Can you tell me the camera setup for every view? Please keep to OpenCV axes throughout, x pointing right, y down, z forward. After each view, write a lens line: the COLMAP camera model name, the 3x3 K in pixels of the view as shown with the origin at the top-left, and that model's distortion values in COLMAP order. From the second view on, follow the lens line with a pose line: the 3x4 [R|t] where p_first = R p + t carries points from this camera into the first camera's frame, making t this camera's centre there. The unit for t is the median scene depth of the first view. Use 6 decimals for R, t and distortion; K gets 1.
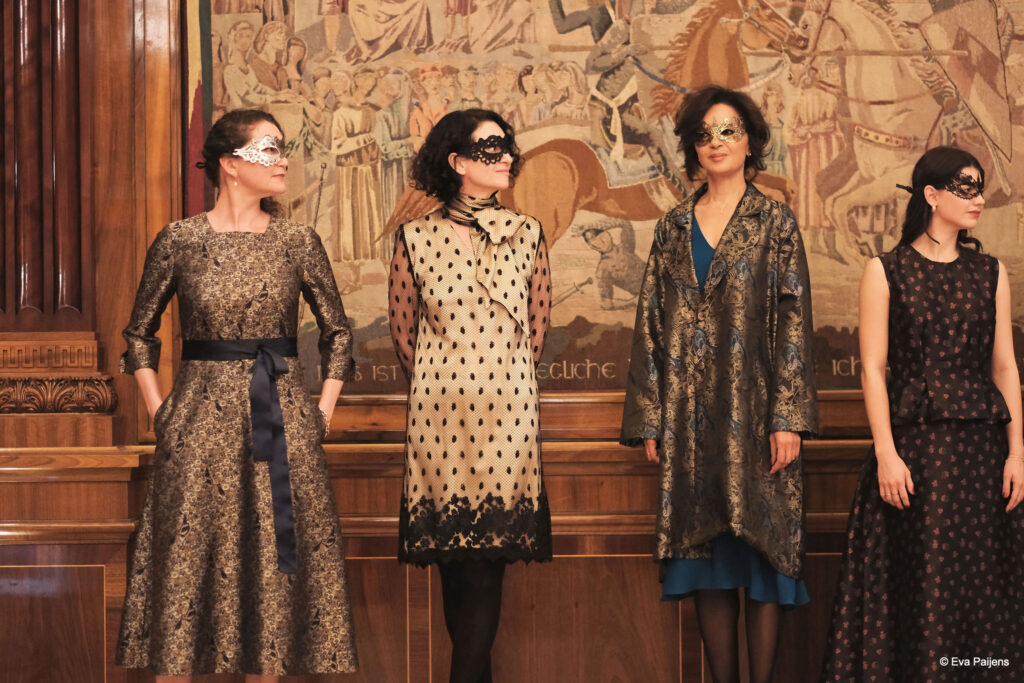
lens RADIAL K [[2575.3, 0, 522.5], [0, 2575.3, 312.9], [0, 0, 1]] dist [0.019997, 0.000000]
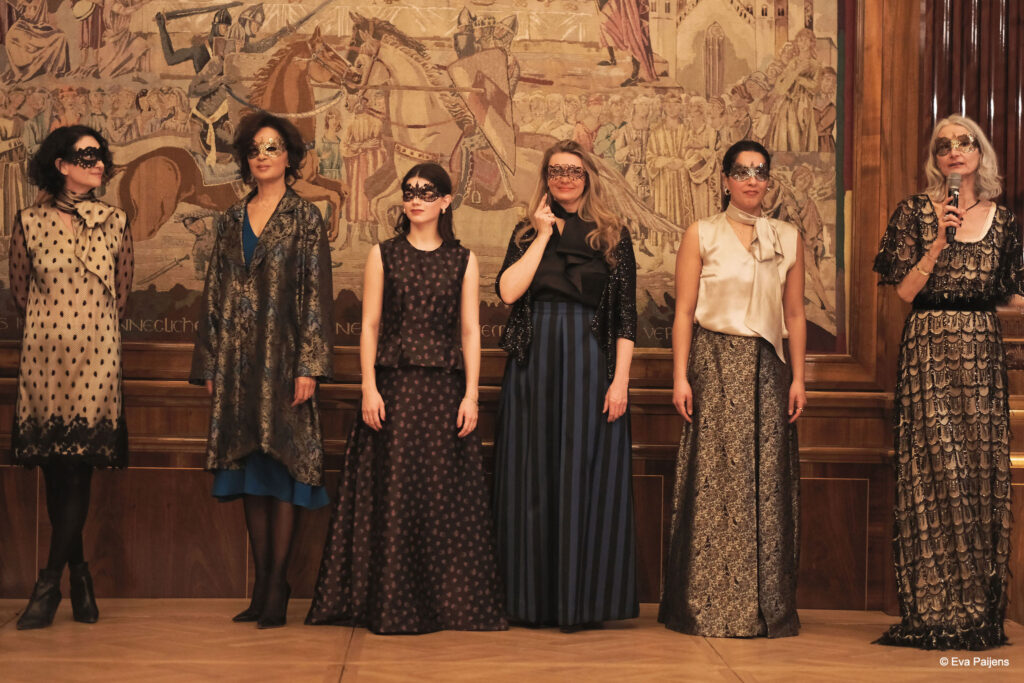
lens RADIAL K [[2575.3, 0, 506.5], [0, 2575.3, 349.6], [0, 0, 1]] dist [0.019997, 0.000000]
pose [[0.999005, 0.027408, 0.035179, 0.142183], [-0.028289, 0.999293, 0.024780, -0.002592], [-0.034475, -0.025751, 0.999074, -0.302642]]
